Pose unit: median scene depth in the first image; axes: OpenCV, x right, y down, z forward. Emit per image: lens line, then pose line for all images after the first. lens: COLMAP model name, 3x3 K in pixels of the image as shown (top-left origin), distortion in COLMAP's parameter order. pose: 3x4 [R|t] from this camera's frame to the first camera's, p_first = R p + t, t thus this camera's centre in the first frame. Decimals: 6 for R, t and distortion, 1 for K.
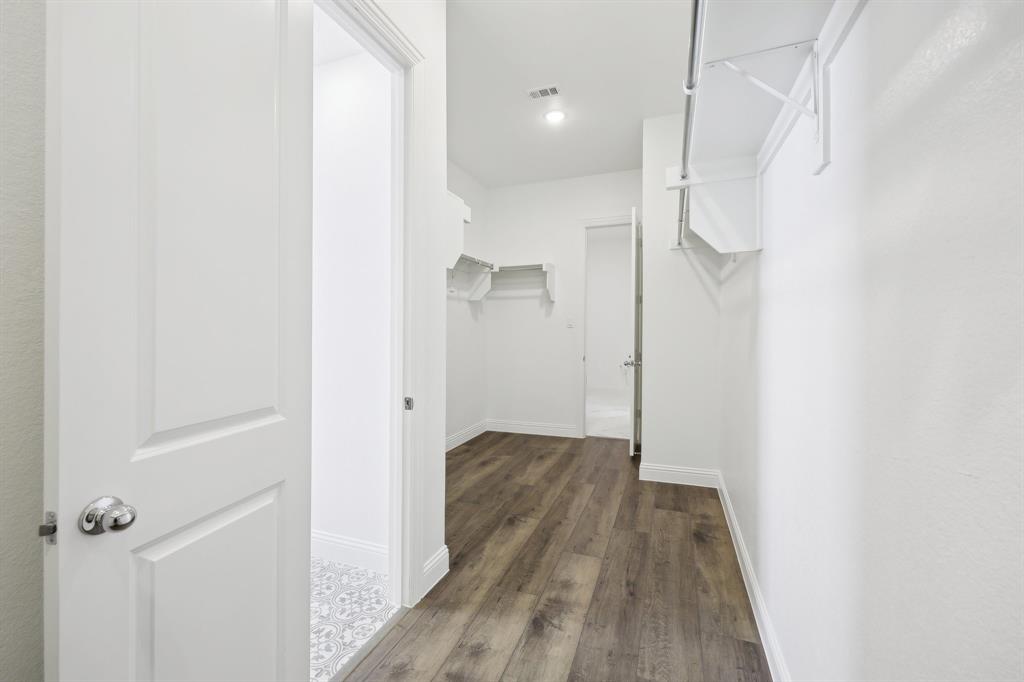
lens RADIAL K [[414.0, 0, 514.0], [0, 414.0, 336.3], [0, 0, 1]] dist [0.003663, 0.000365]
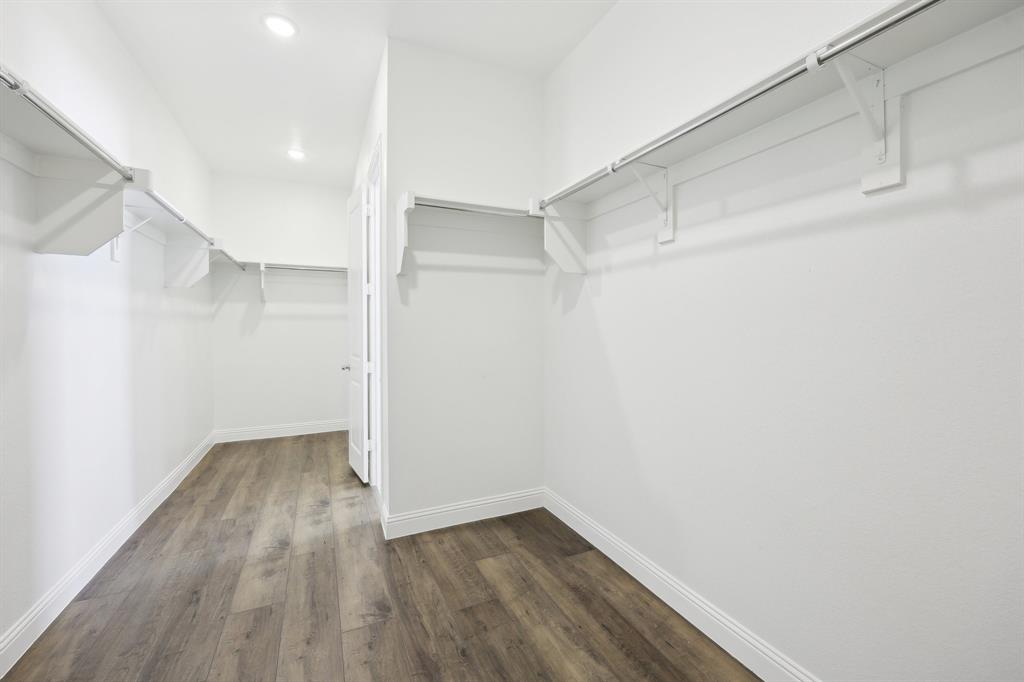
lens RADIAL K [[414.0, 0, 513.6], [0, 414.0, 335.6], [0, 0, 1]] dist [0.003663, 0.000365]
pose [[-0.691149, 0.025359, -0.722267, 0.426801], [-0.000515, 0.999367, 0.035581, -0.050950], [0.722712, 0.024964, -0.690698, 2.072525]]
